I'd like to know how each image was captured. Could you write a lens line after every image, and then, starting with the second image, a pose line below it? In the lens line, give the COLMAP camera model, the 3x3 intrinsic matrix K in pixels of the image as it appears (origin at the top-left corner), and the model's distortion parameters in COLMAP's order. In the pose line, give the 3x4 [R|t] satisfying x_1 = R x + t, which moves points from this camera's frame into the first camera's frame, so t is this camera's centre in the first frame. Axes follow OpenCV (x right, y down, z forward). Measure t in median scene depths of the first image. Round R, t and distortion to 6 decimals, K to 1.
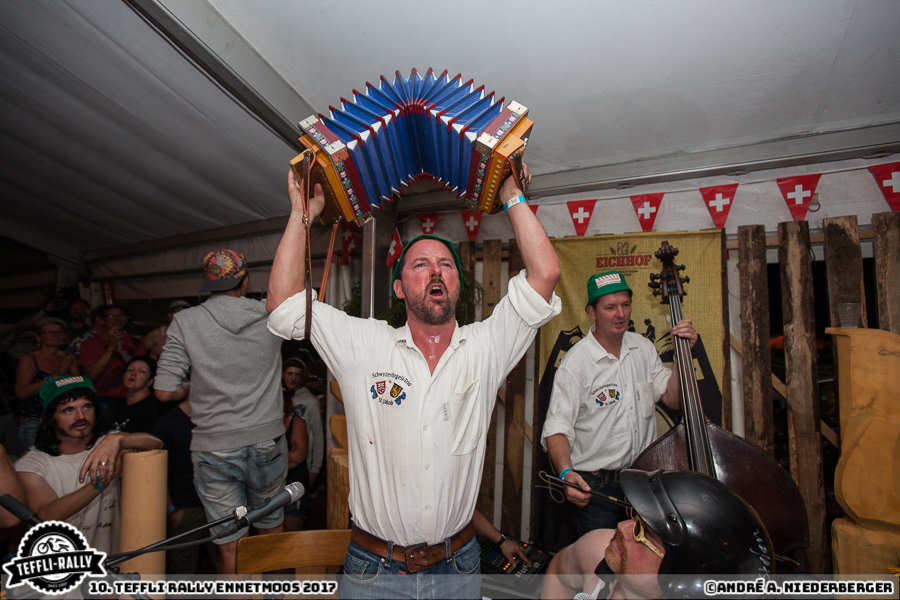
lens RADIAL K [[448.1, 0, 452.9], [0, 448.1, 303.2], [0, 0, 1]] dist [-0.068971, 0.031386]
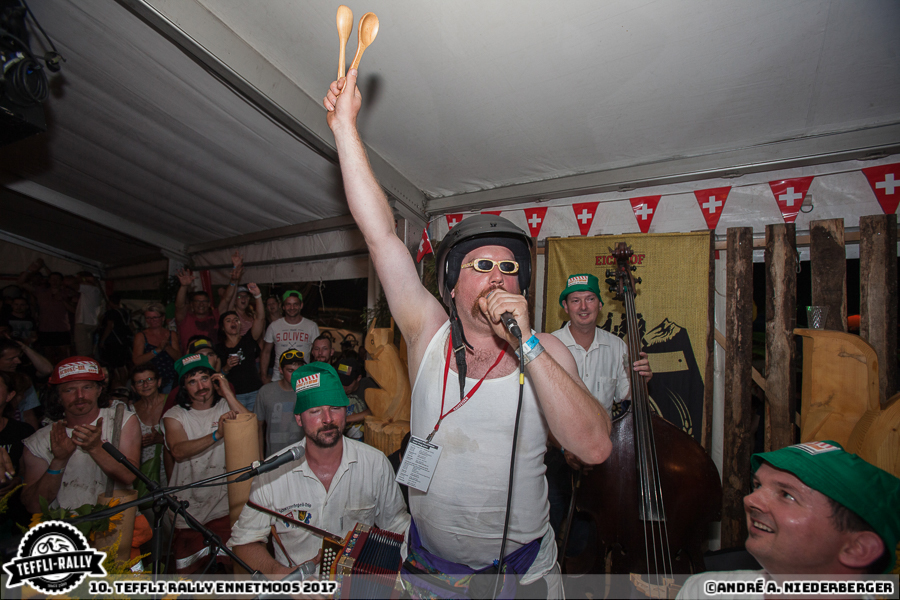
lens RADIAL K [[412.1, 0, 450.6], [0, 412.1, 304.1], [0, 0, 1]] dist [-0.066744, 0.024702]
pose [[0.989817, 0.008690, -0.142080, 0.133424], [-0.000991, 0.998531, 0.054174, -0.045321], [0.142342, -0.053481, 0.988372, -0.068003]]
